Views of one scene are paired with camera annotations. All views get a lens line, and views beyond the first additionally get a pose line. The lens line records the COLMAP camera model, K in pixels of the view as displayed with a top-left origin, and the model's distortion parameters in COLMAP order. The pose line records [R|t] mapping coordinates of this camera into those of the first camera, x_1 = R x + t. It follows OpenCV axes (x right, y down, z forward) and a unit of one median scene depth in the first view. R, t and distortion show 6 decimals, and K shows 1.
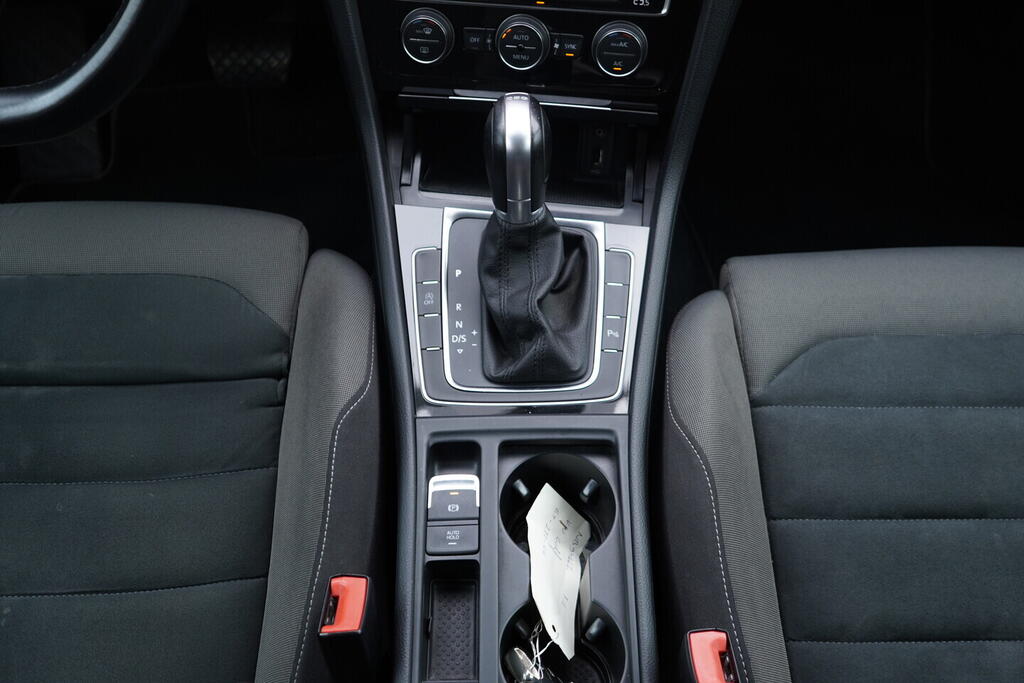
lens RADIAL K [[1041.7, 0, 511.5], [0, 1041.7, 335.9], [0, 0, 1]] dist [0.005453, 0.000000]
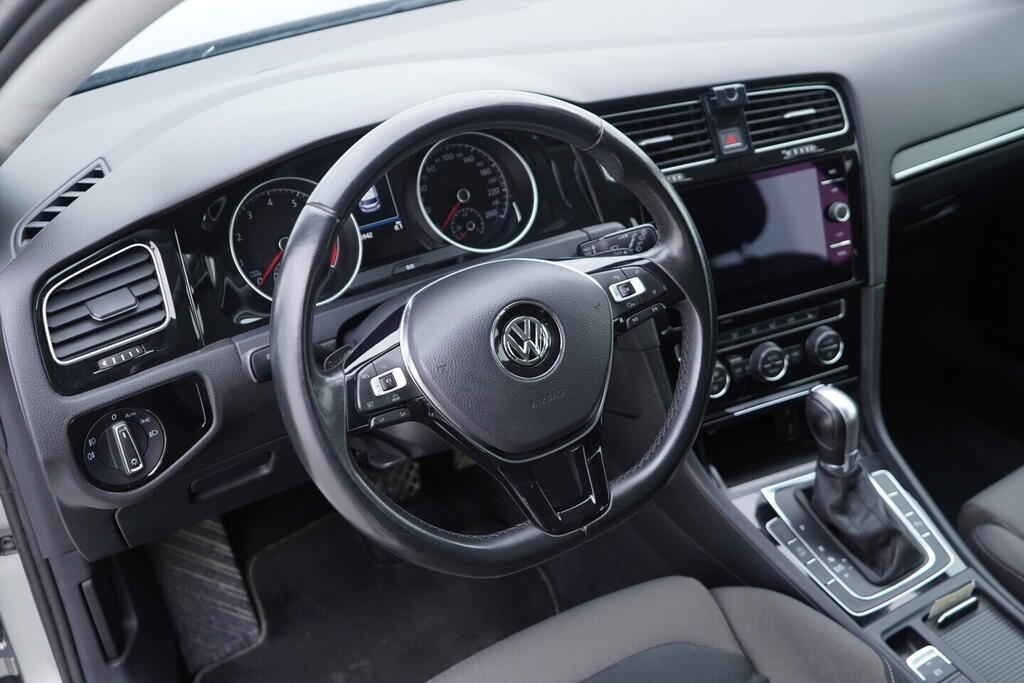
lens RADIAL K [[1041.7, 0, 509.6], [0, 1041.7, 340.8], [0, 0, 1]] dist [0.005453, 0.000000]
pose [[0.865894, -0.288088, 0.408942, -0.886310], [0.409442, 0.877827, -0.248548, -0.095082], [-0.287376, 0.382654, 0.878061, -0.178158]]
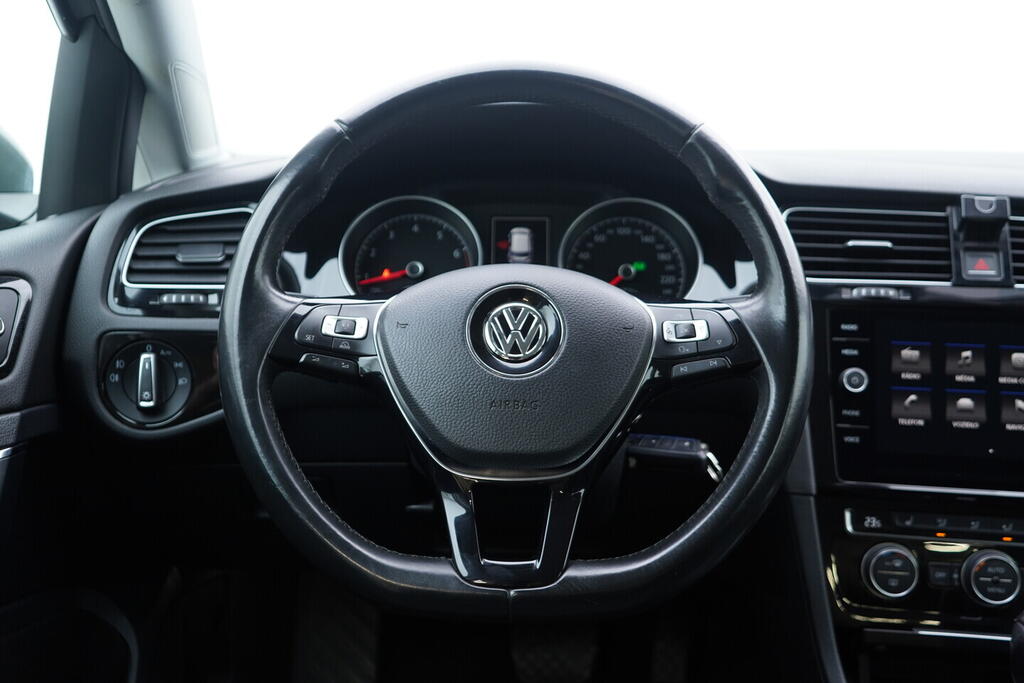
lens RADIAL K [[1041.7, 0, 515.4], [0, 1041.7, 340.1], [0, 0, 1]] dist [0.005453, 0.000000]
pose [[0.999616, 0.023797, -0.014196, -0.442459], [-0.027479, 0.785443, -0.618324, 0.174742], [-0.003565, 0.618477, 0.785795, 0.068301]]
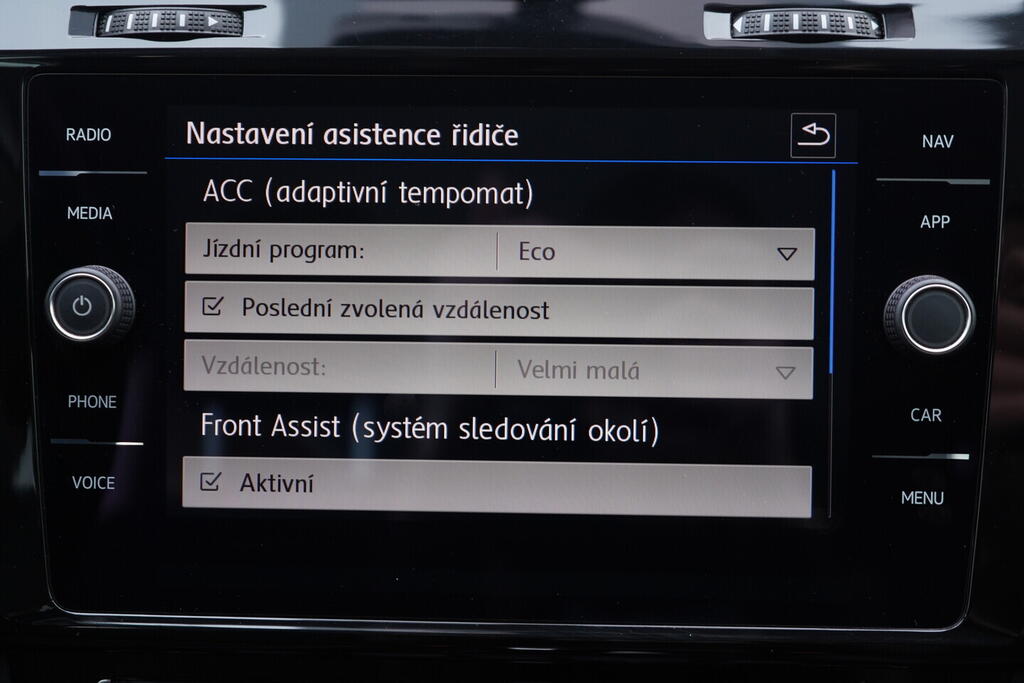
lens RADIAL K [[1041.7, 0, 510.7], [0, 1041.7, 332.7], [0, 0, 1]] dist [0.005453, 0.000000]
pose [[0.995525, -0.027243, 0.090484, -0.012399], [0.066141, 0.884776, -0.461299, -0.276409], [-0.067491, 0.465219, 0.882619, 0.611429]]
